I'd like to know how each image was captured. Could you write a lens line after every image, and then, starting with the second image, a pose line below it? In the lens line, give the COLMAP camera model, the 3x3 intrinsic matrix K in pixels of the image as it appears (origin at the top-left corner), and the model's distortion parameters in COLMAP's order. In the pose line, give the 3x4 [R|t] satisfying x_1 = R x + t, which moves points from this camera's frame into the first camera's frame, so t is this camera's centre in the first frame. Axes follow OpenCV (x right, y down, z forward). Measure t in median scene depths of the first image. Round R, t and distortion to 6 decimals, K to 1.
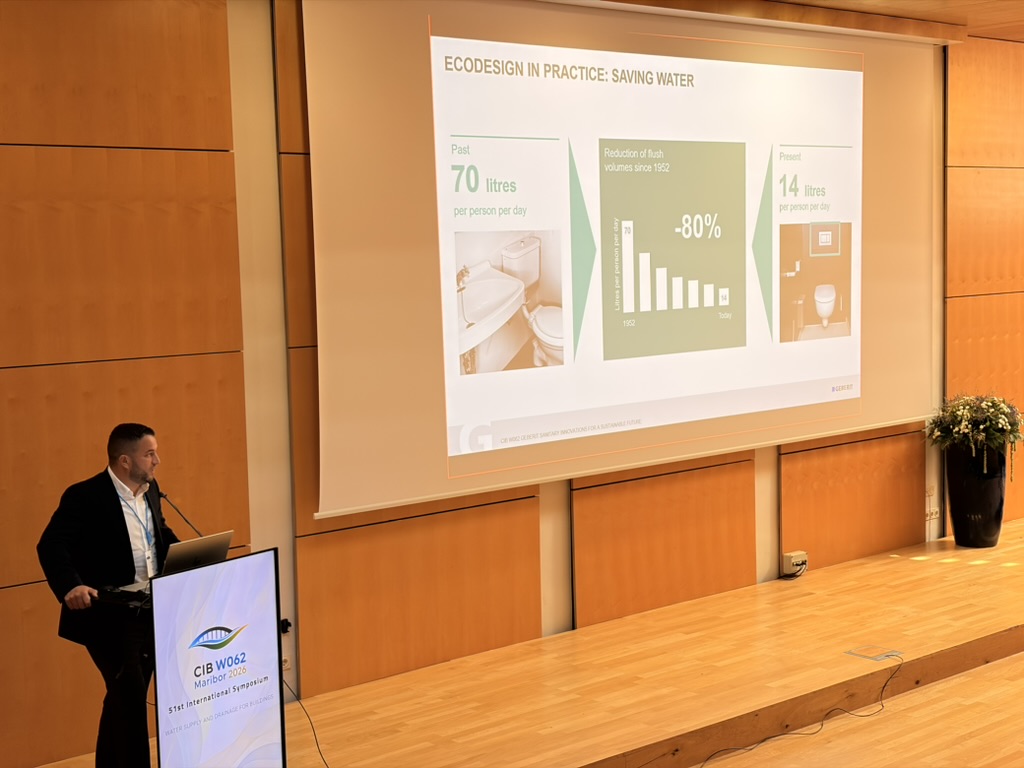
lens RADIAL K [[1533.4, 0, 487.5], [0, 1533.4, 391.1], [0, 0, 1]] dist [0.082262, 0.000000]
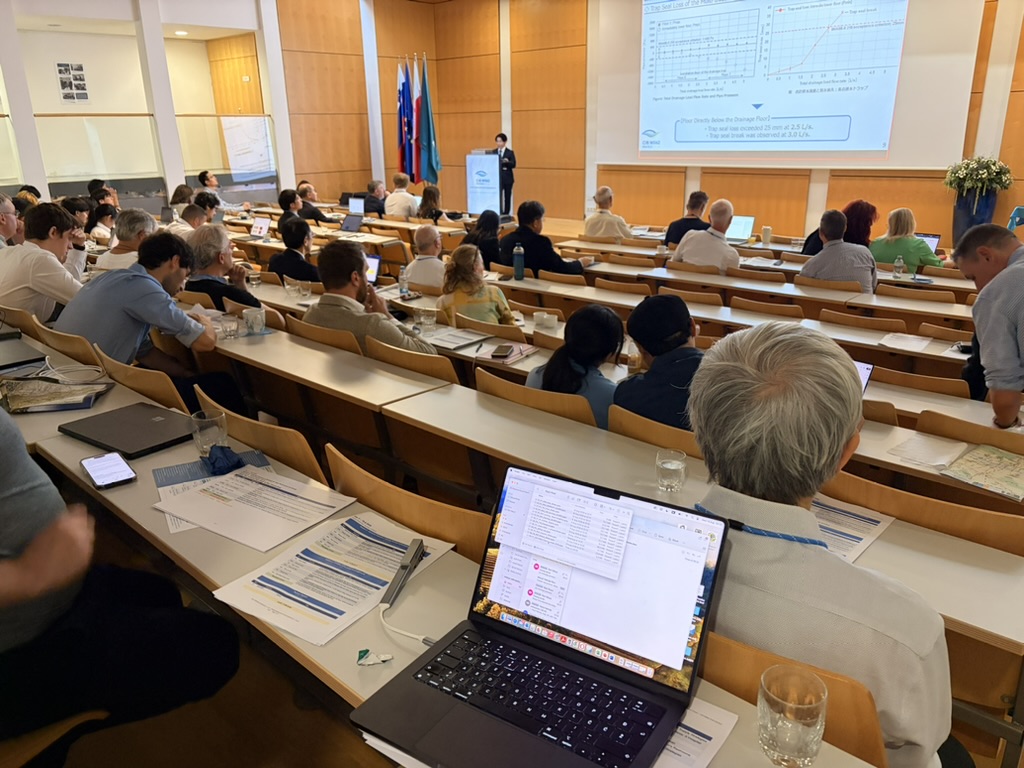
lens RADIAL K [[771.3, 0, 504.9], [0, 771.3, 383.5], [0, 0, 1]] dist [0.045905, -0.043039]
pose [[0.100171, 0.340719, -0.934813, 1.554673], [-0.073586, 0.939503, 0.334543, -0.015593], [0.992245, 0.035277, 0.119183, 0.612637]]
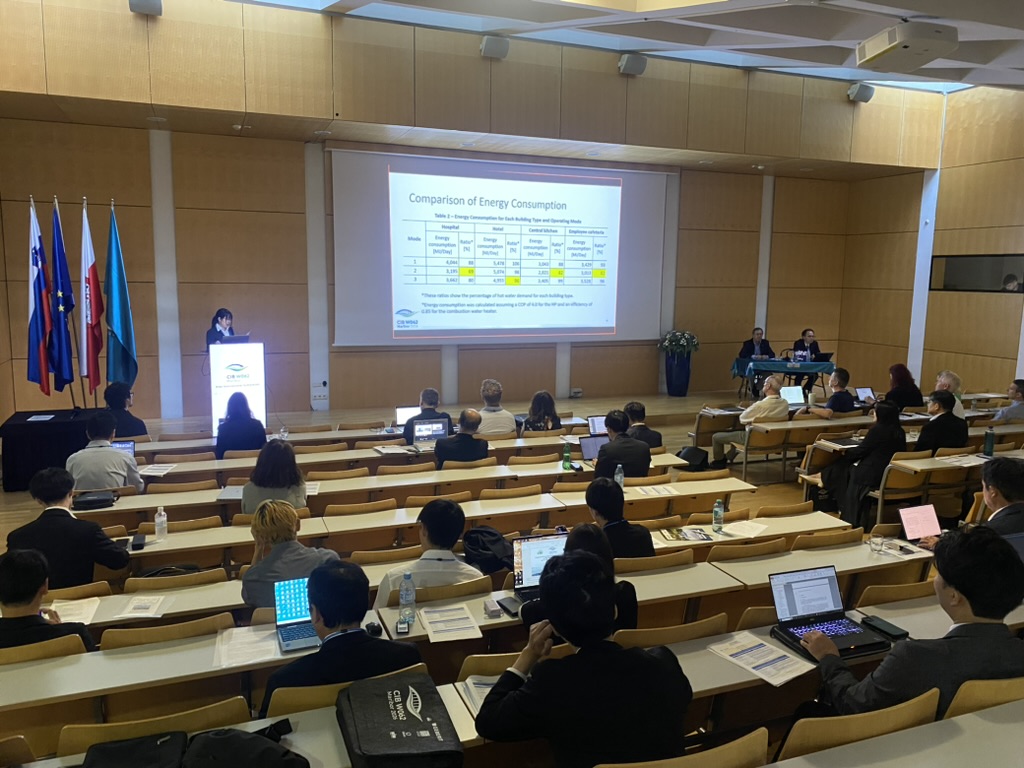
lens RADIAL K [[786.7, 0, 512.8], [0, 786.7, 388.1], [0, 0, 1]] dist [0.010145, -0.013385]
pose [[0.944186, 0.090041, -0.316869, 0.653789], [-0.072029, 0.995073, 0.068132, 0.036828], [0.321442, -0.041506, 0.946019, -0.263110]]
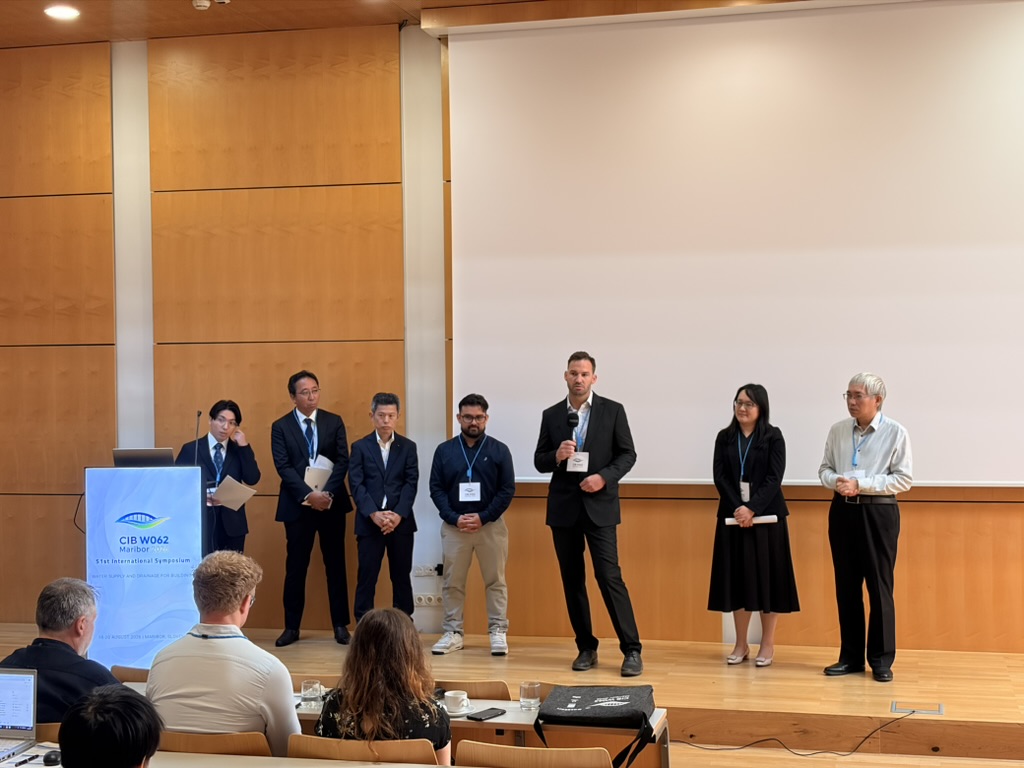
lens RADIAL K [[1533.4, 0, 501.0], [0, 1533.4, 402.6], [0, 0, 1]] dist [0.082262, 0.000000]
pose [[0.575108, 0.040056, -0.817096, 0.874793], [-0.079108, 0.996843, -0.006812, 0.025900], [0.814244, 0.068556, 0.576461, 0.328242]]
